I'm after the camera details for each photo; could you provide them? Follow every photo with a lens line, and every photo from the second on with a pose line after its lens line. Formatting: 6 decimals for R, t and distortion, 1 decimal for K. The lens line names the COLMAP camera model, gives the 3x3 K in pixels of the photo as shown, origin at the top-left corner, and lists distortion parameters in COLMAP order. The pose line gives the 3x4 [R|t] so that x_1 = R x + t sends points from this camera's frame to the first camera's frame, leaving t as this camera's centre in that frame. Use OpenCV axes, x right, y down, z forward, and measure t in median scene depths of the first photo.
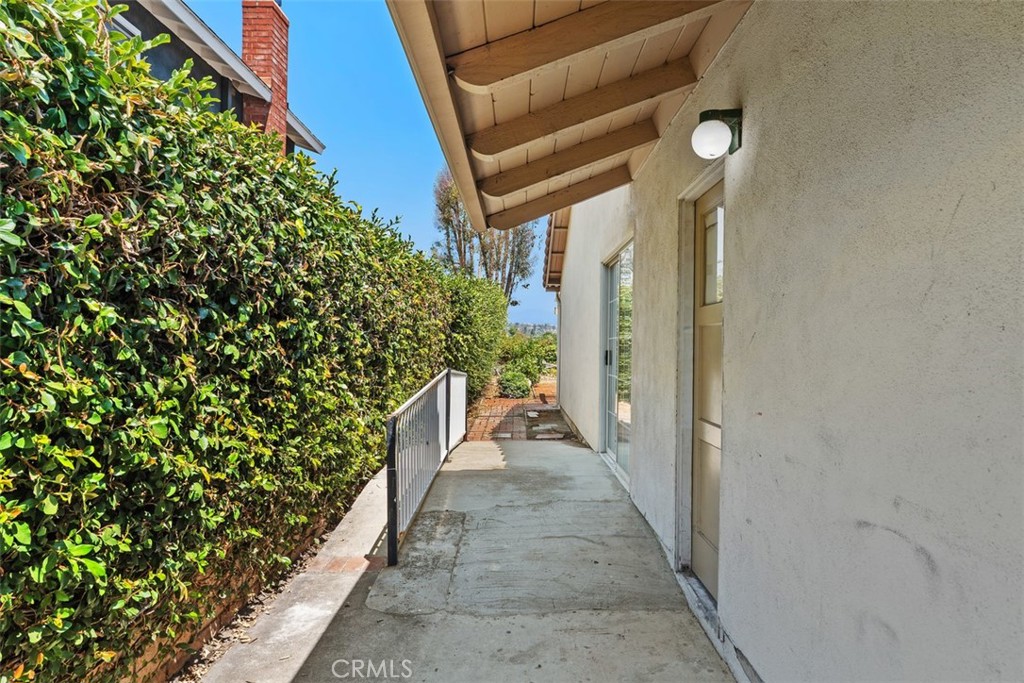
lens RADIAL K [[617.5, 0, 512.1], [0, 617.5, 346.7], [0, 0, 1]] dist [-0.003994, -0.000311]
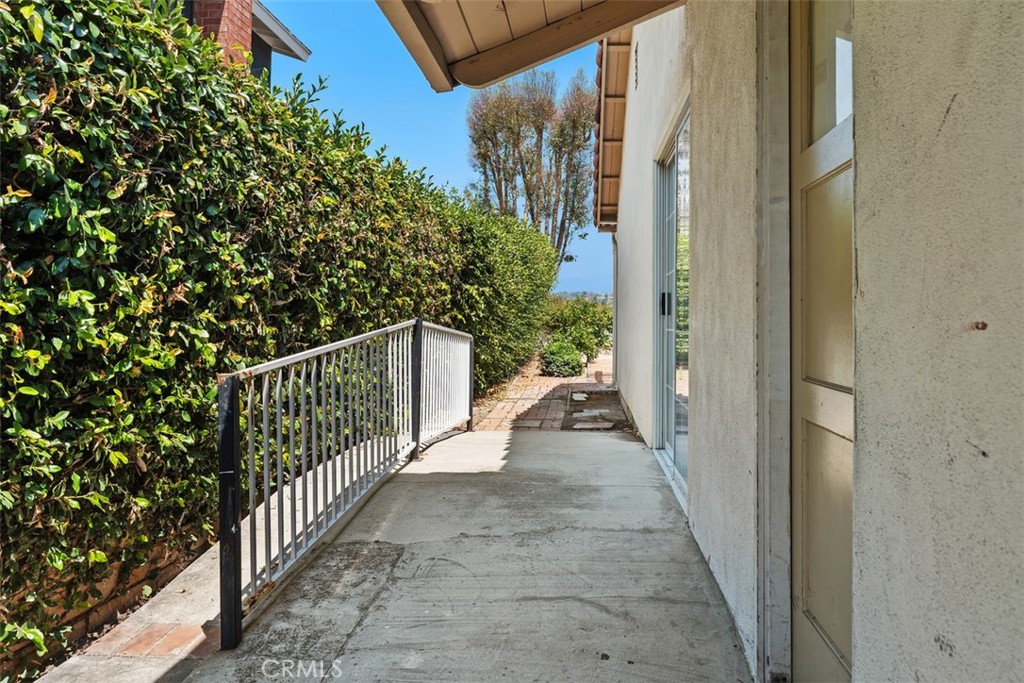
lens RADIAL K [[738.8, 0, 509.6], [0, 738.8, 306.4], [0, 0, 1]] dist [-0.007352, 0.003173]
pose [[0.995324, -0.007738, -0.096283, 0.091975], [0.005710, 0.999757, -0.021314, 0.050717], [0.096424, 0.020665, 0.995126, 0.283138]]
